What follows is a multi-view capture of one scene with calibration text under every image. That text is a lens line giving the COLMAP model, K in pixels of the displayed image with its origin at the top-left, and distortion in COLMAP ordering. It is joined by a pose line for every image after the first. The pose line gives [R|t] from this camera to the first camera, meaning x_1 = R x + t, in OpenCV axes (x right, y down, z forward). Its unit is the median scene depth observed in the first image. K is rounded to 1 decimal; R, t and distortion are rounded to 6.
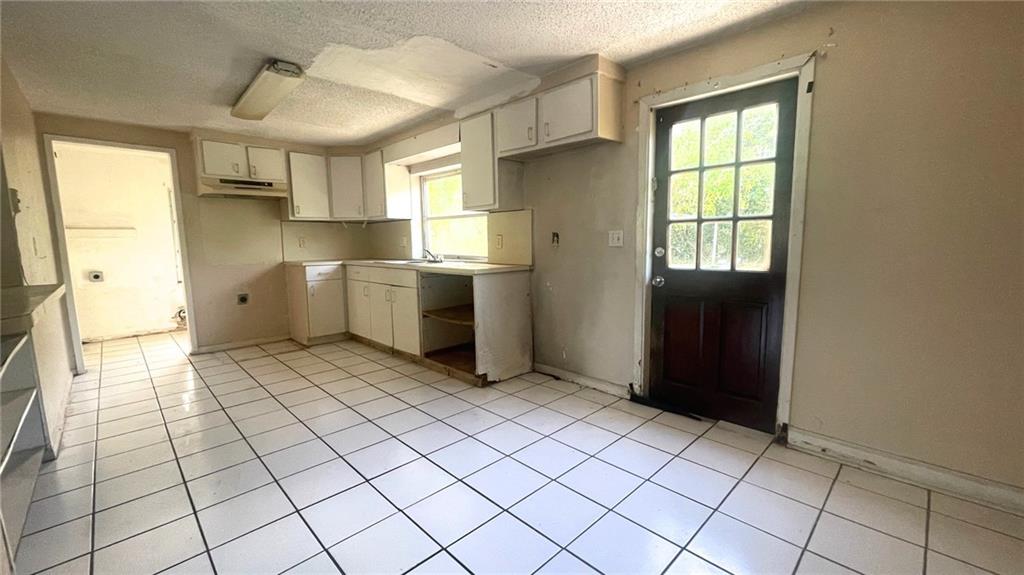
lens RADIAL K [[414.1, 0, 512.7], [0, 414.1, 291.0], [0, 0, 1]] dist [-0.002431, 0.001641]
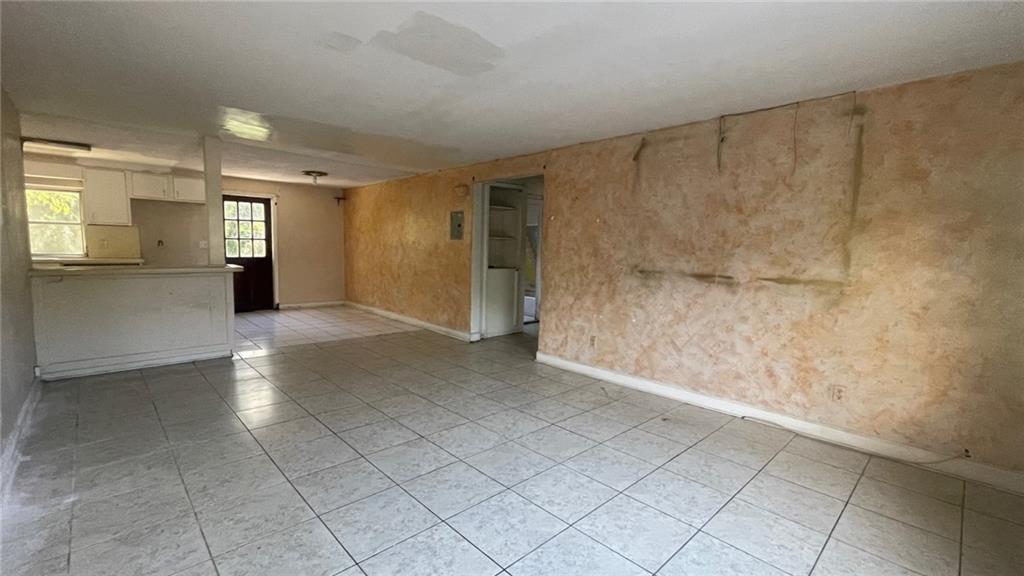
lens RADIAL K [[442.9, 0, 516.0], [0, 442.9, 289.5], [0, 0, 1]] dist [-0.009422, -0.000558]
pose [[0.012711, -0.081537, 0.996589, -2.136929], [0.098466, 0.991928, 0.079899, 0.092547], [-0.995059, 0.097115, 0.020637, -0.728723]]
